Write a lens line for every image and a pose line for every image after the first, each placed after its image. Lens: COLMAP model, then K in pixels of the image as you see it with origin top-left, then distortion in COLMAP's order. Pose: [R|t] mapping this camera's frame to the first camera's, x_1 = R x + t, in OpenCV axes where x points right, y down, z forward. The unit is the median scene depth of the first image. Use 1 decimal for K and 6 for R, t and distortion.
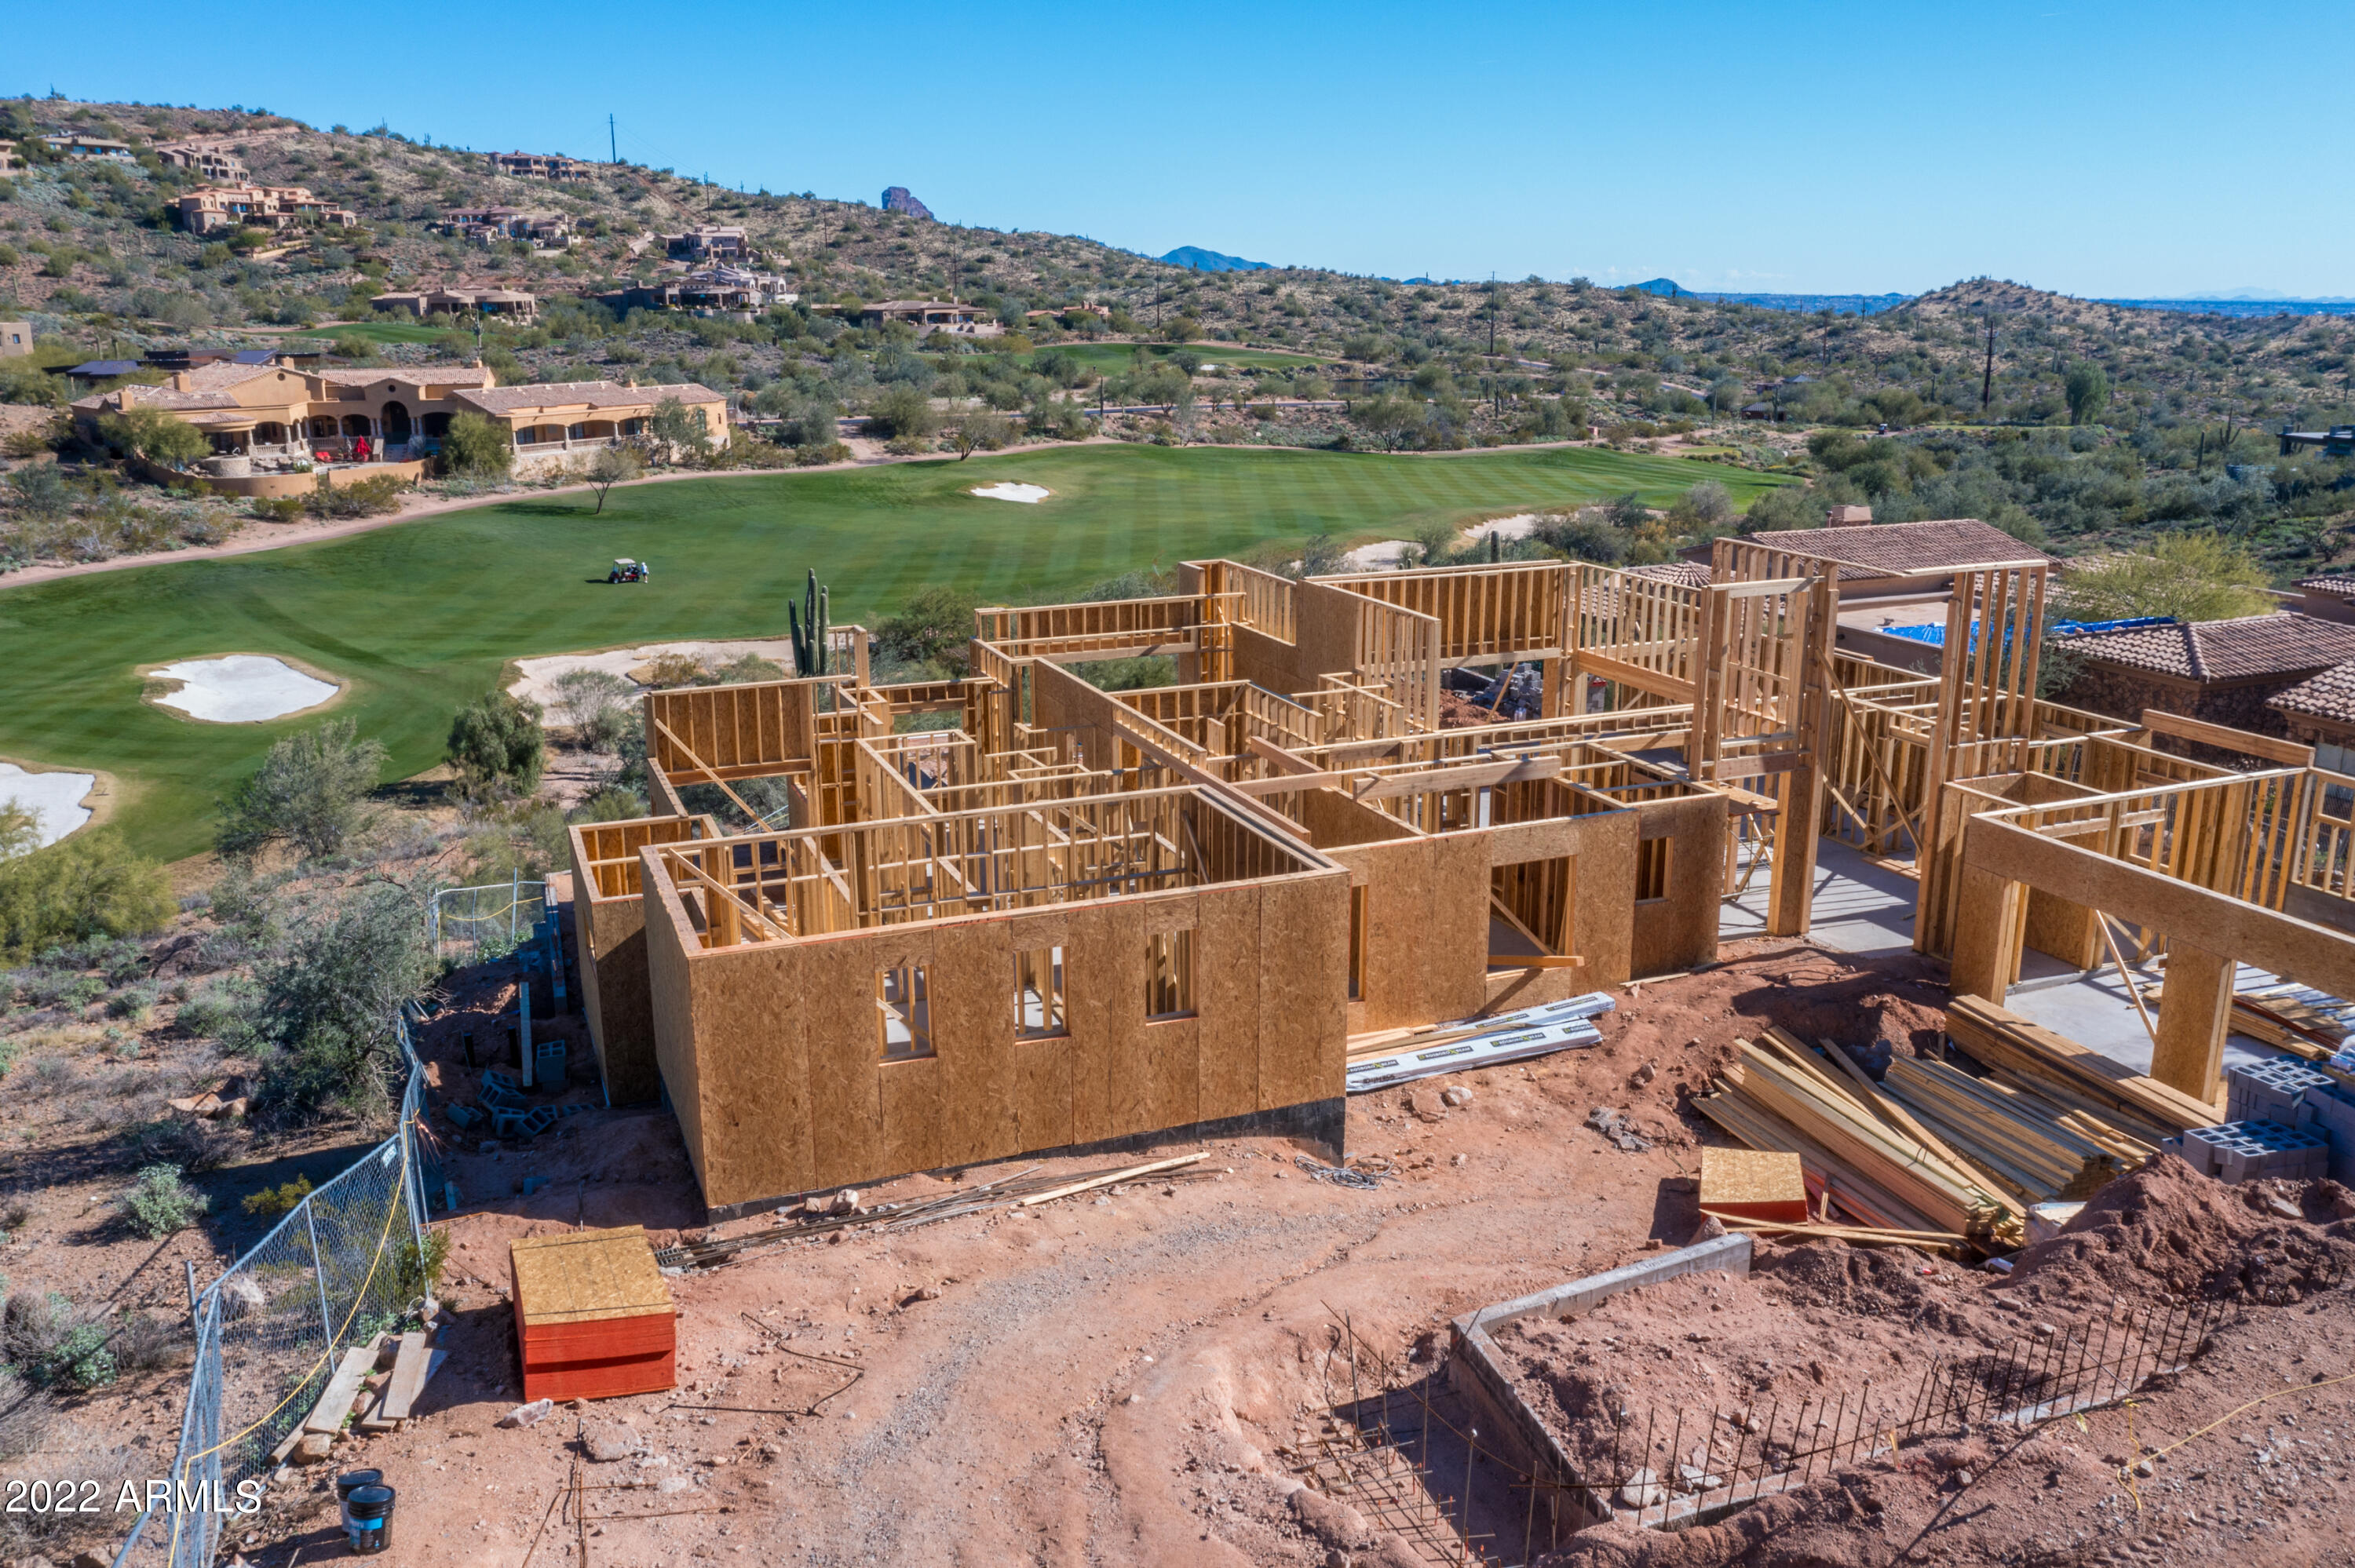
lens RADIAL K [[1851.8, 0, 1175.9], [0, 1851.8, 779.5], [0, 0, 1]] dist [-0.039349, 0.003055]
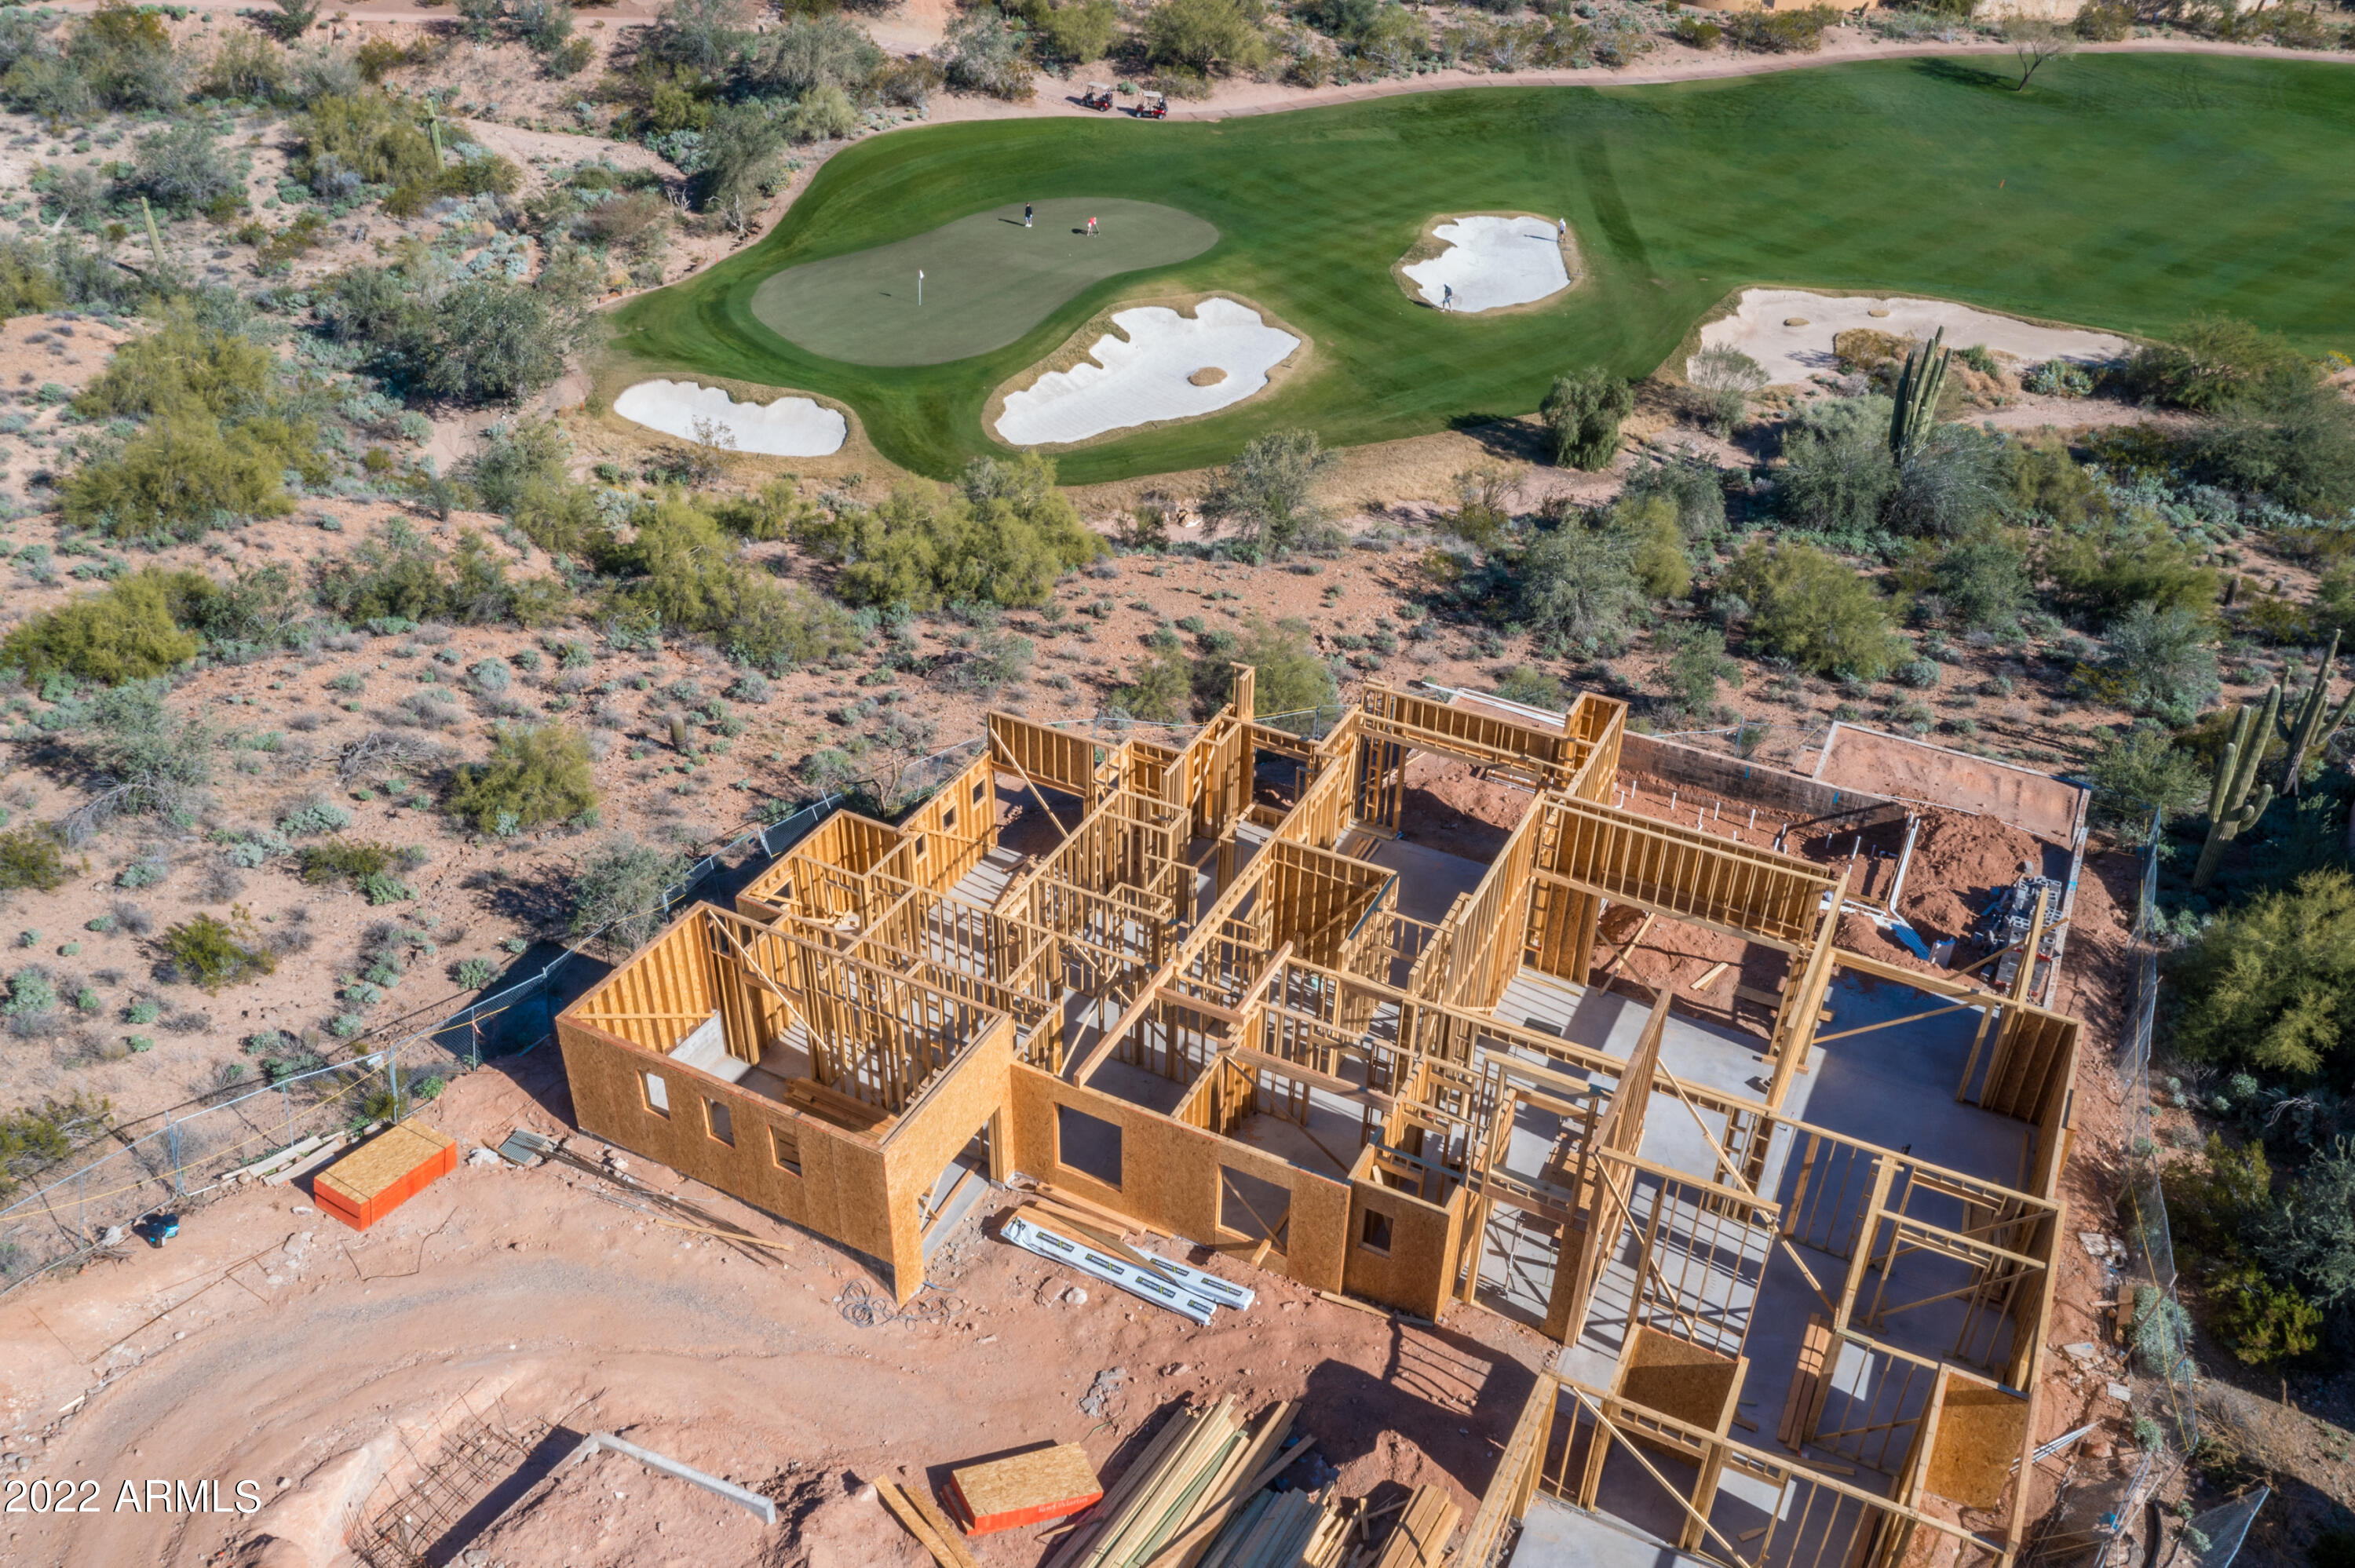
lens RADIAL K [[1915.1, 0, 1177.5], [0, 1915.1, 784.0], [0, 0, 1]] dist [-0.033205, 0.005189]
pose [[0.649021, 0.435350, -0.623892, 0.074709], [-0.213807, 0.891406, 0.399602, -0.061303], [0.730108, -0.125957, 0.671623, 0.011039]]
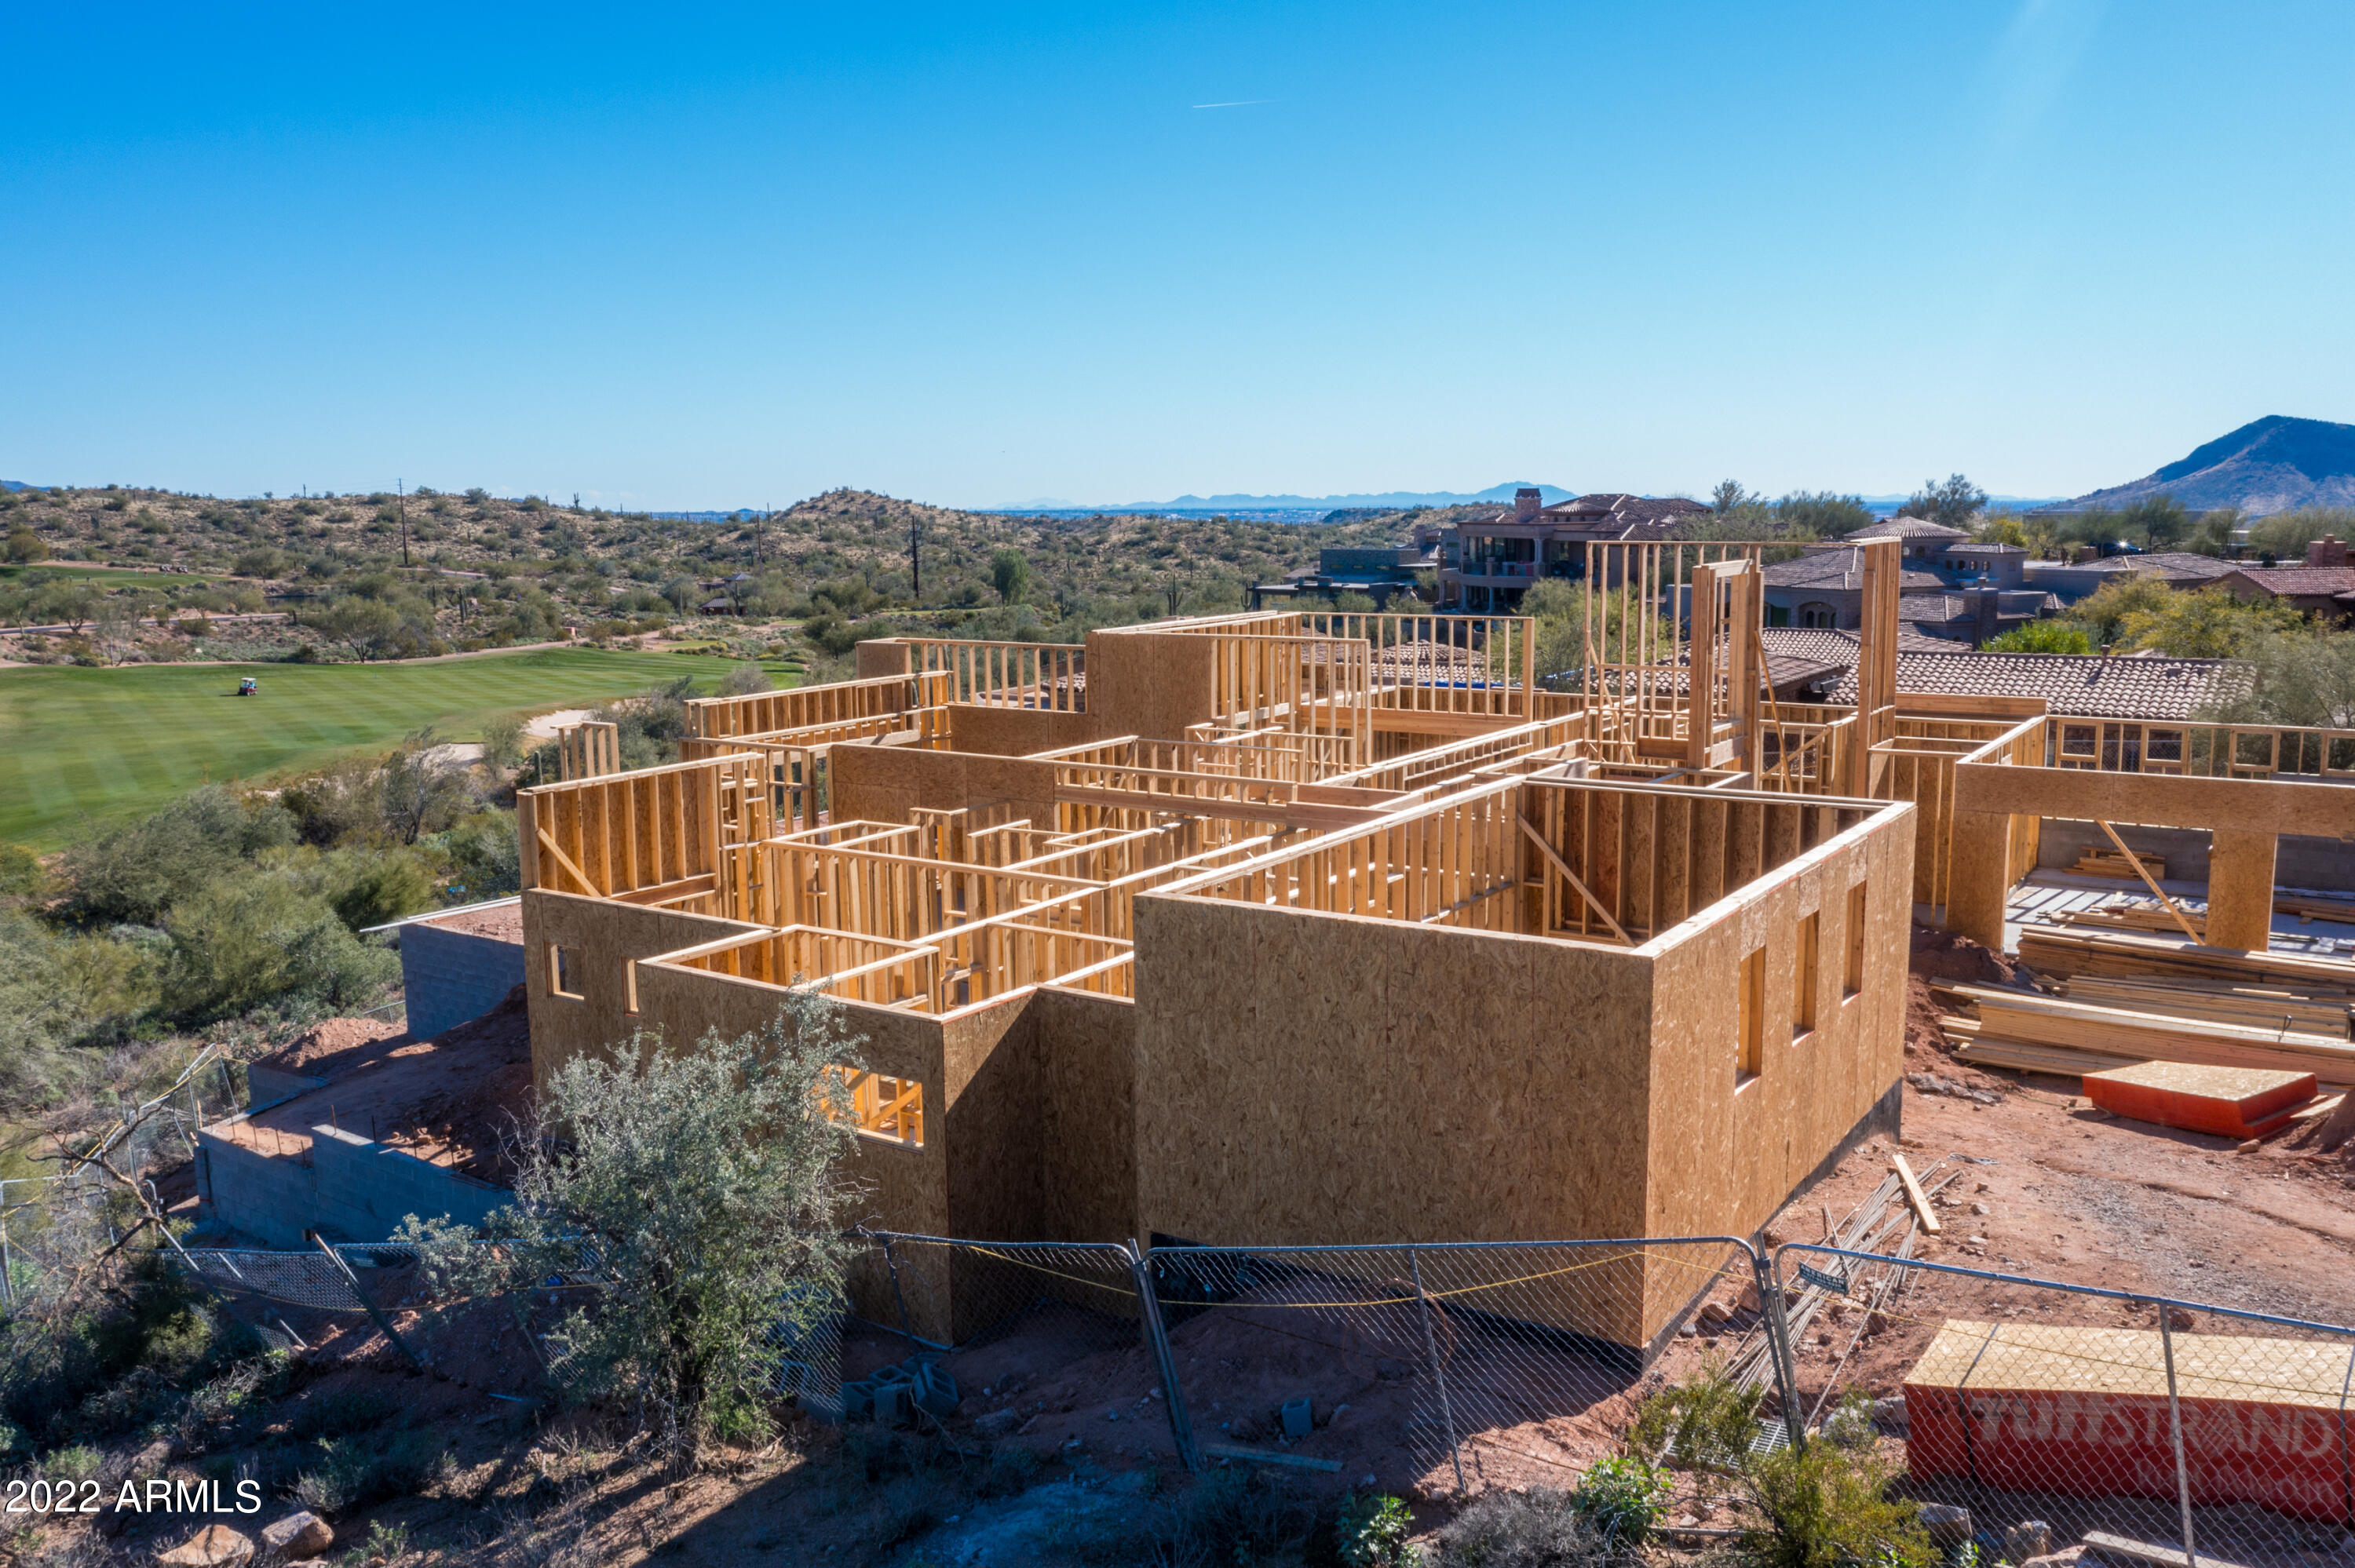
lens RADIAL K [[1880.6, 0, 1175.0], [0, 1880.6, 784.1], [0, 0, 1]] dist [-0.041478, 0.008728]
pose [[0.832049, -0.088305, 0.547628, -0.046030], [0.150376, 0.986186, -0.069455, 0.003366], [-0.533930, 0.140140, 0.833835, 0.030902]]
